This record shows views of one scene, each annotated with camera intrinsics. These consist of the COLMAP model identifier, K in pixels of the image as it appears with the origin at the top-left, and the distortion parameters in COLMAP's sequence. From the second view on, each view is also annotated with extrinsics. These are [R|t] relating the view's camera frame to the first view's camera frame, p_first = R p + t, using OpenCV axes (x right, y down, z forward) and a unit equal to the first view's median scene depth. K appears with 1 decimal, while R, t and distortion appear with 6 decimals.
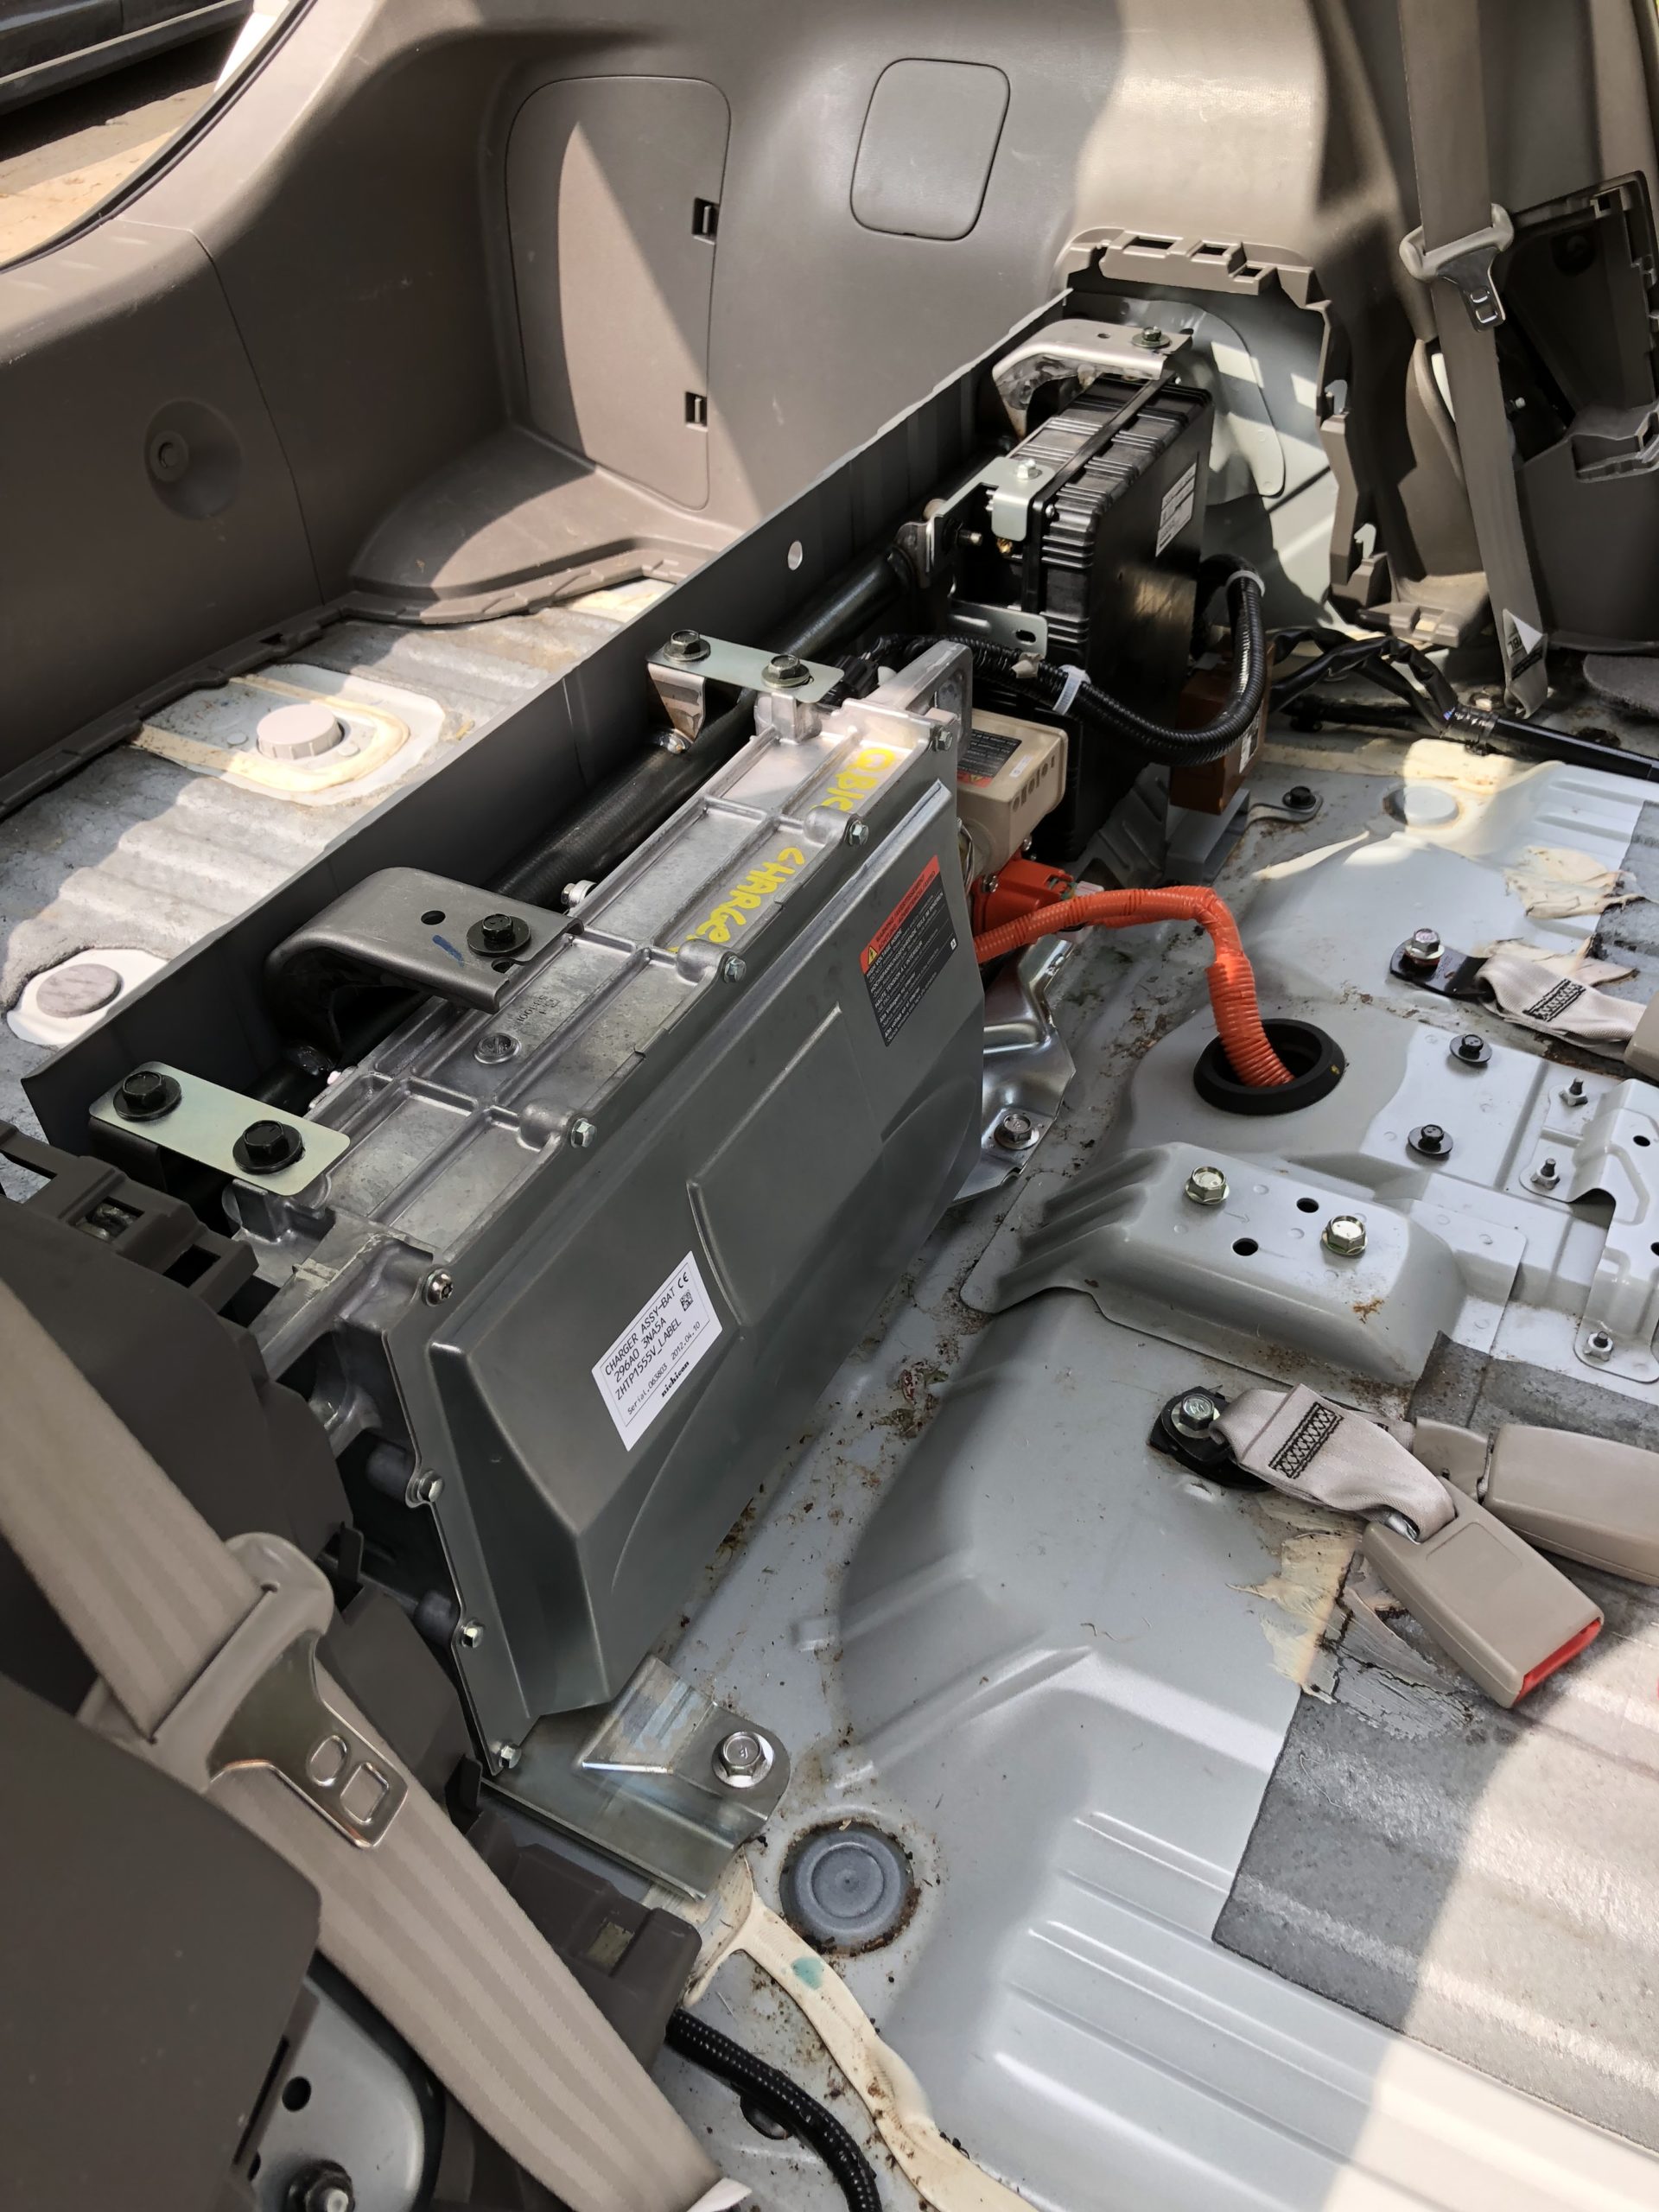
lens RADIAL K [[1815.5, 0, 829.5], [0, 1815.5, 1106.0], [0, 0, 1]] dist [0.092181, -0.153380]
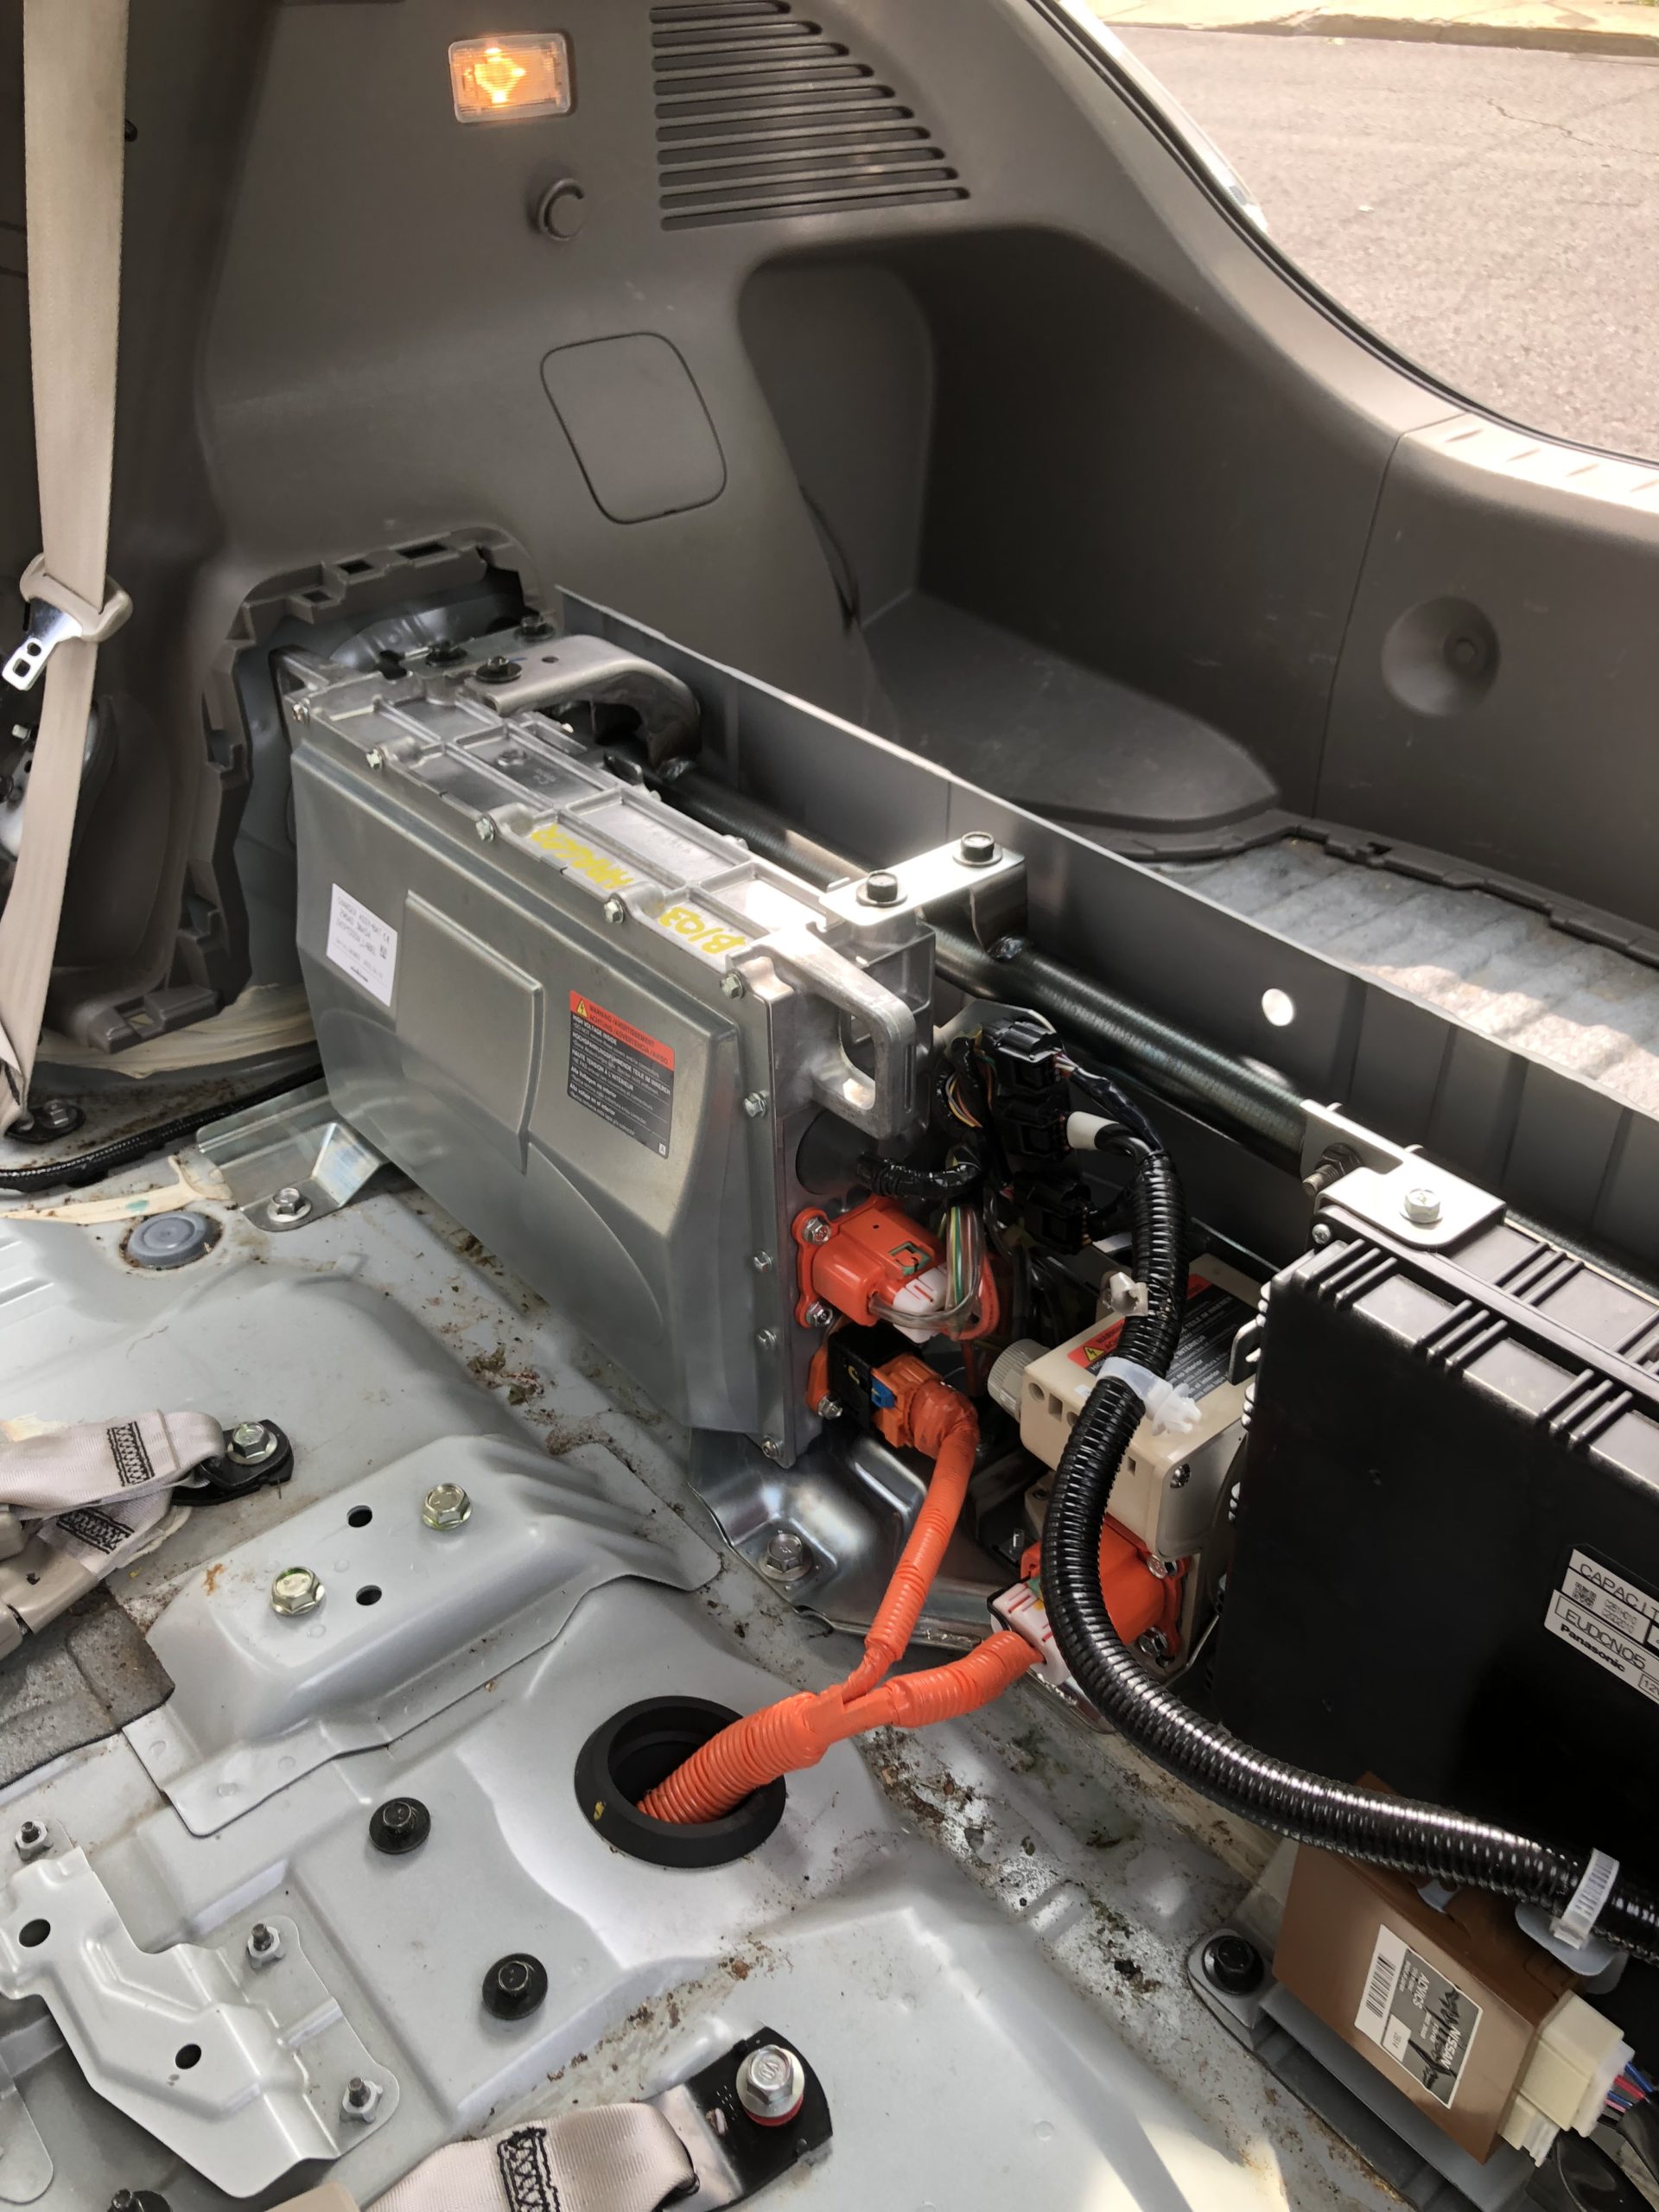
lens RADIAL K [[1815.5, 0, 829.5], [0, 1815.5, 1106.0], [0, 0, 1]] dist [0.092181, -0.153380]
pose [[-0.366347, 0.569379, -0.735933, 0.674247], [-0.598176, 0.461709, 0.654988, -0.724308], [0.712724, 0.680170, 0.171444, 0.853939]]
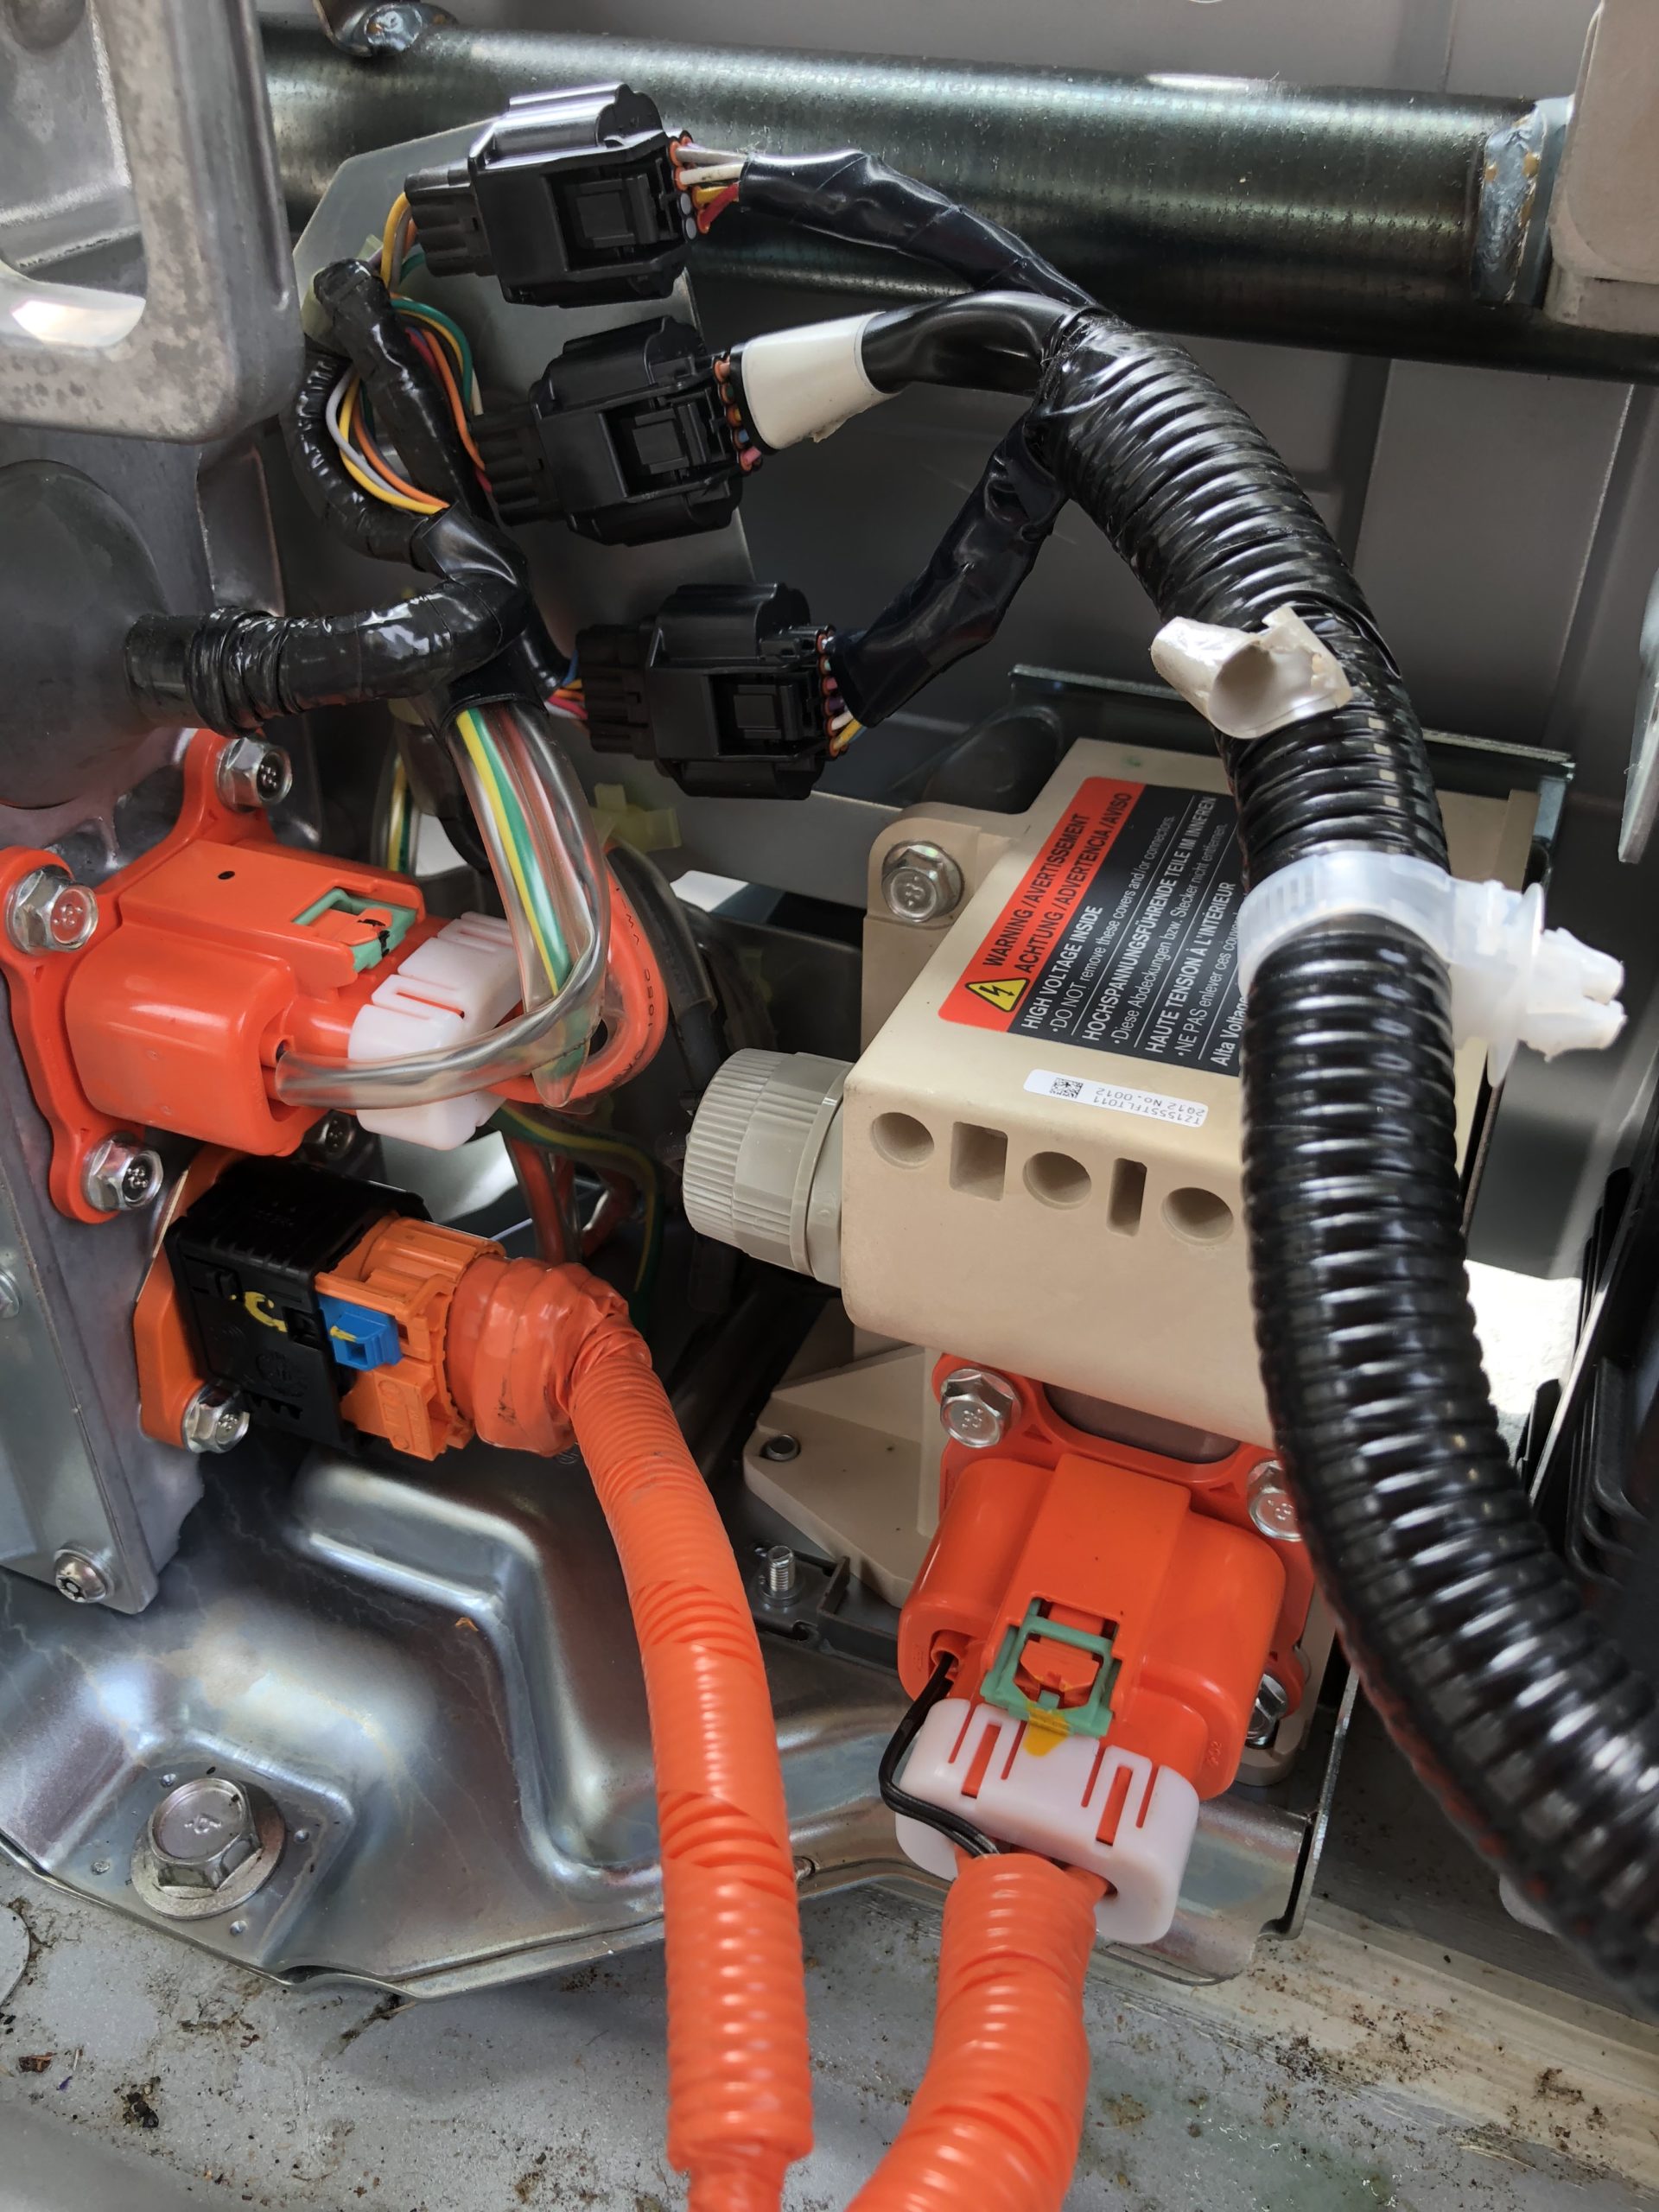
lens RADIAL K [[1815.5, 0, 829.5], [0, 1815.5, 1106.0], [0, 0, 1]] dist [0.092181, -0.153380]
pose [[0.111822, 0.623282, -0.773961, 0.327910], [-0.677013, 0.617911, 0.399799, -0.304324], [0.727426, 0.479275, 0.491066, 1.000918]]
